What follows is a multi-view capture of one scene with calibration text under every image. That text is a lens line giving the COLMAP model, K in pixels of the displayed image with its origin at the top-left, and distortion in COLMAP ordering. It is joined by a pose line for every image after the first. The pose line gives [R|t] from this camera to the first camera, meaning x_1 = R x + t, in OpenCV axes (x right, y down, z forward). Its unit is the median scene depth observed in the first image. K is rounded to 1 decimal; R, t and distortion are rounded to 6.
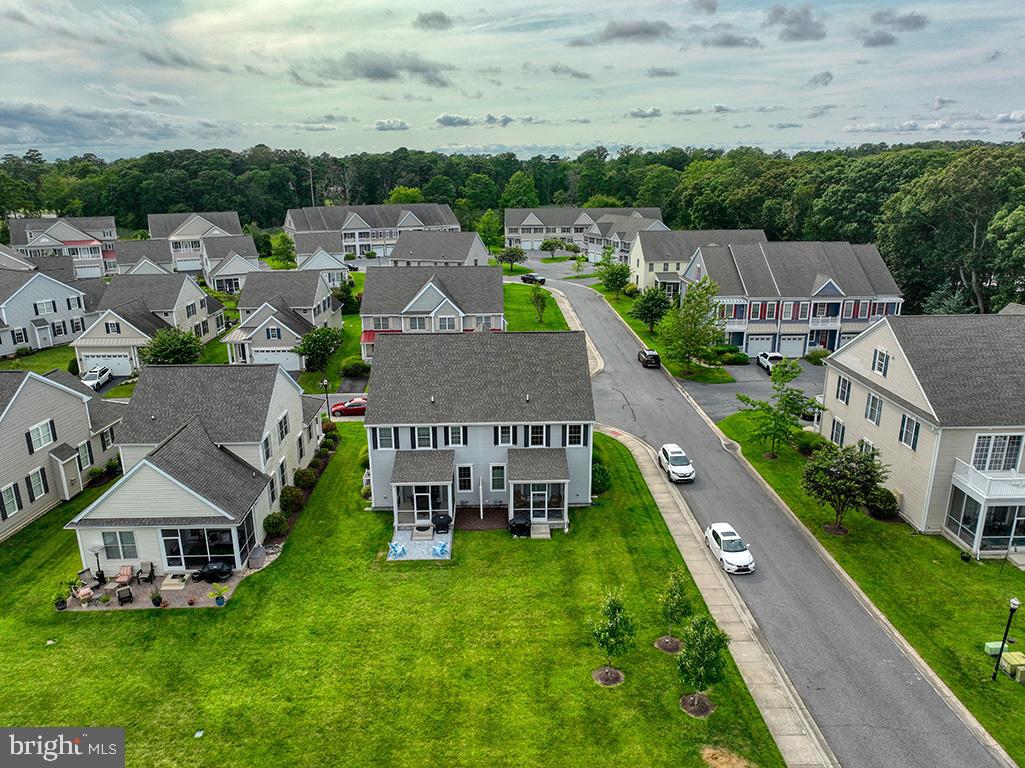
lens RADIAL K [[721.9, 0, 514.1], [0, 721.9, 388.5], [0, 0, 1]] dist [0.001351, 0.009021]
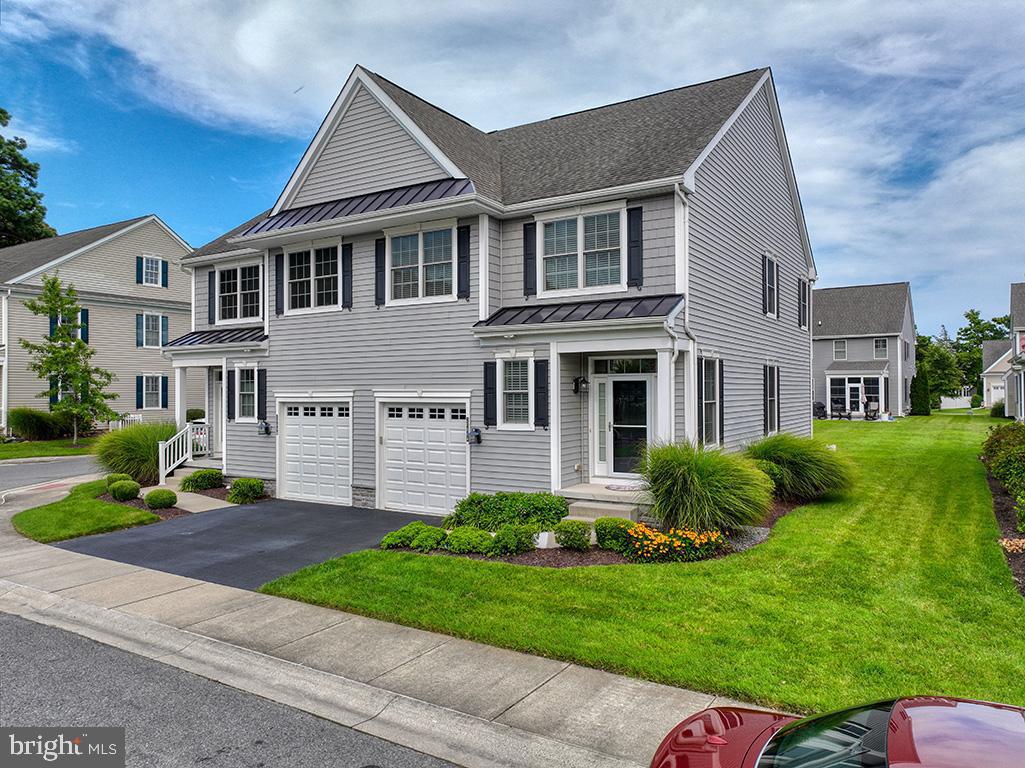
lens RADIAL K [[721.9, 0, 514.5], [0, 721.9, 385.1], [0, 0, 1]] dist [0.001351, 0.009021]
pose [[-0.830608, 0.013923, 0.556683, -0.310014], [0.173613, 0.956334, 0.235123, -0.035215], [-0.529101, 0.291943, -0.796757, 1.526511]]
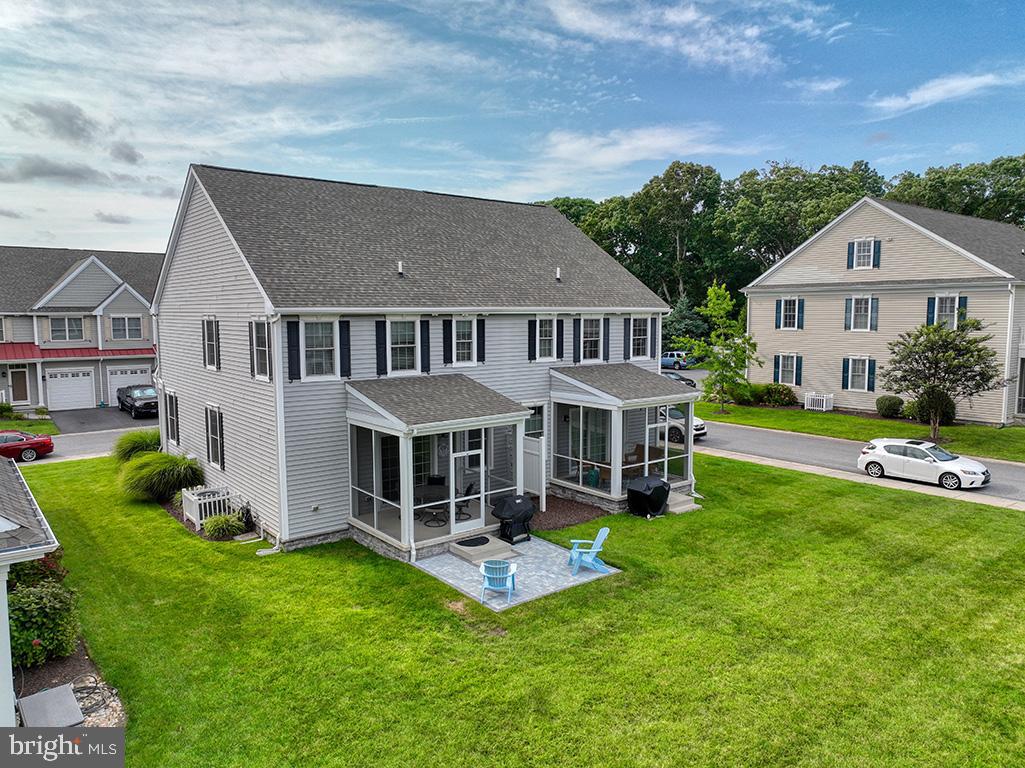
lens RADIAL K [[721.9, 0, 515.0], [0, 721.9, 389.3], [0, 0, 1]] dist [0.001351, 0.009021]
pose [[0.800958, -0.061993, 0.595503, -0.329501], [0.177846, 0.974366, -0.137772, 0.163855], [-0.571697, 0.216257, 0.791451, 0.623218]]
